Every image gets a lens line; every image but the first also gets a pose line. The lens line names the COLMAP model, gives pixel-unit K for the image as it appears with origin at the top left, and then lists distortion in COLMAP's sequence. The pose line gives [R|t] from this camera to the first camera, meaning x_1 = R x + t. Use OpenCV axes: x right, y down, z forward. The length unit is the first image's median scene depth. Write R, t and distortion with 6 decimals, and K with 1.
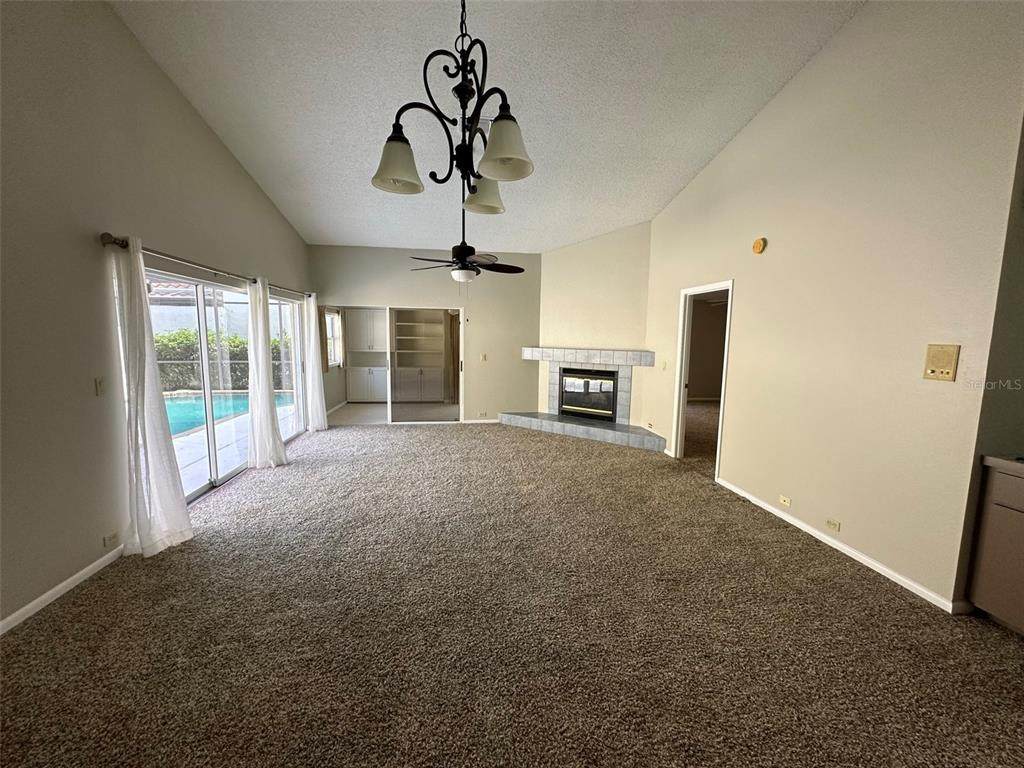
lens RADIAL K [[412.5, 0, 515.7], [0, 412.5, 378.4], [0, 0, 1]] dist [0.000018, 0.000450]
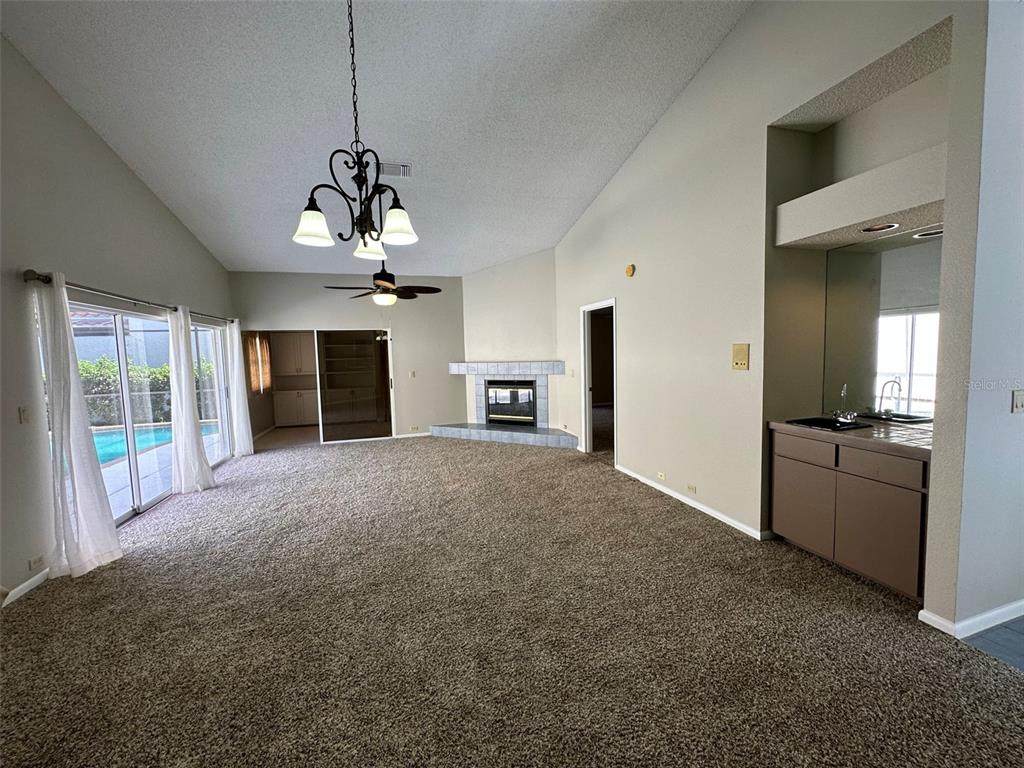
lens RADIAL K [[412.5, 0, 515.7], [0, 412.5, 378.4], [0, 0, 1]] dist [0.000018, 0.000450]
pose [[0.988240, -0.050560, 0.144311, 0.057031], [0.056509, 0.997701, -0.037423, 0.026996], [-0.142087, 0.045138, 0.988825, -0.156850]]
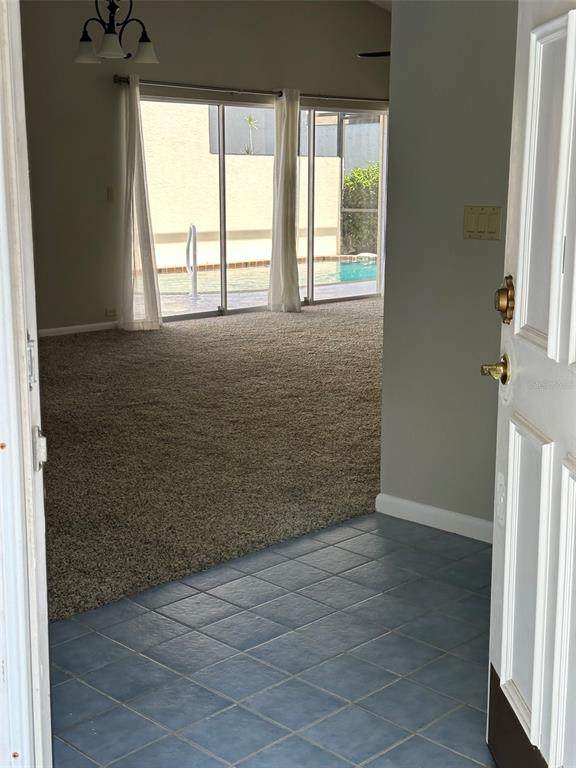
lens RADIAL K [[1087.4, 0, 288.0], [0, 1087.4, 384.0], [0, 0, 1]] dist [0.013550, 0.018339]
pose [[0.597815, 0.146189, -0.788191, 1.577998], [-0.084075, 0.989242, 0.119711, 0.115790], [0.797213, -0.005297, 0.603675, -0.471427]]
